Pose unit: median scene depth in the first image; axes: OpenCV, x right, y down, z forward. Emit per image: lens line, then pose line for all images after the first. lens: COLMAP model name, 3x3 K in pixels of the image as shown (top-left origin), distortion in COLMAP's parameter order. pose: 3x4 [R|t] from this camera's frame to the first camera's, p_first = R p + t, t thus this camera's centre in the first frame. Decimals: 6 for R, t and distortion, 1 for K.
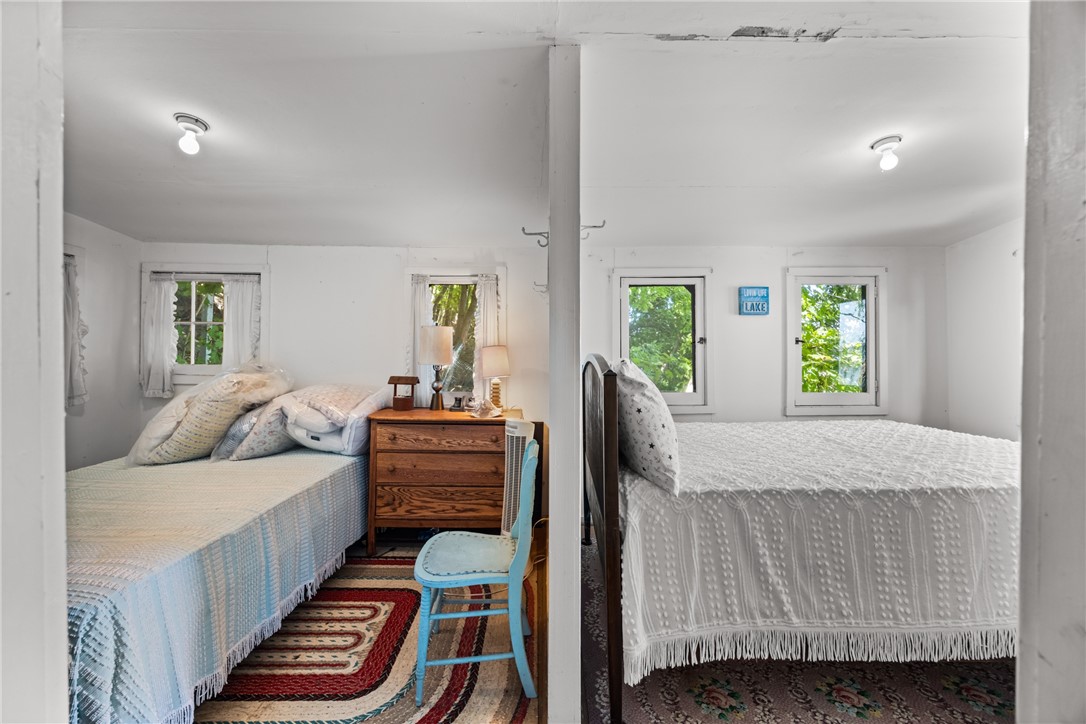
lens RADIAL K [[417.6, 0, 544.5], [0, 417.6, 360.7], [0, 0, 1]] dist [-0.005163, 0.000335]
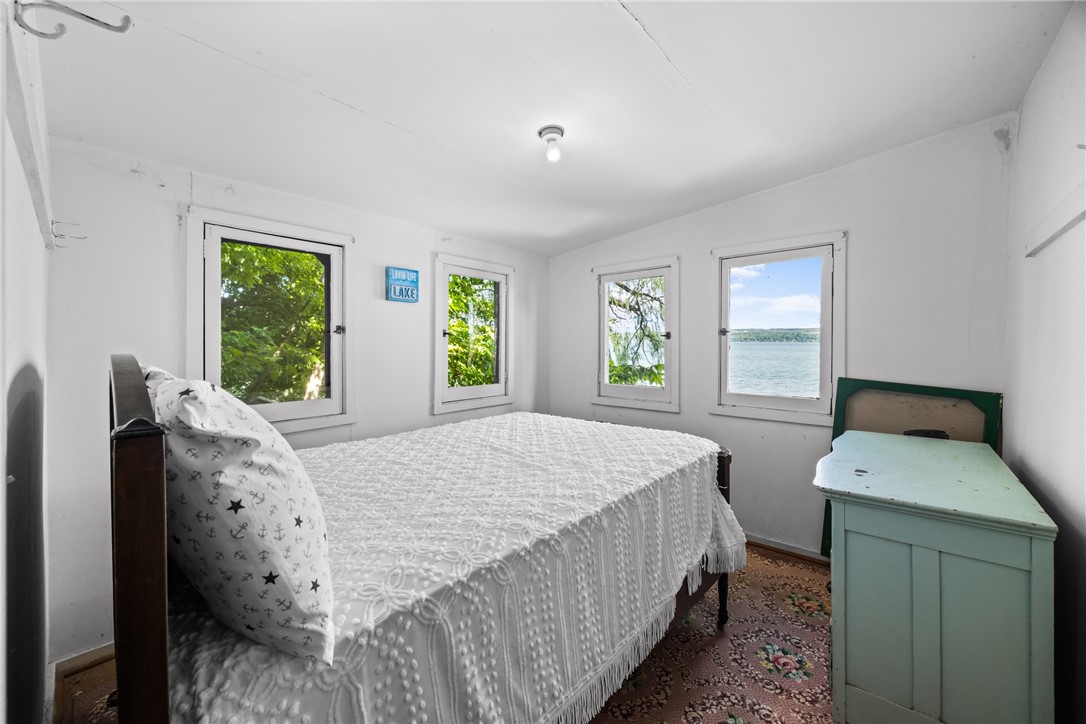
lens RADIAL K [[417.6, 0, 545.3], [0, 417.6, 346.0], [0, 0, 1]] dist [-0.005163, 0.000335]
pose [[0.657515, 0.003321, 0.753434, 0.114461], [-0.003669, 0.999993, -0.001206, -0.042134], [-0.753433, -0.001972, 0.657522, 0.486721]]
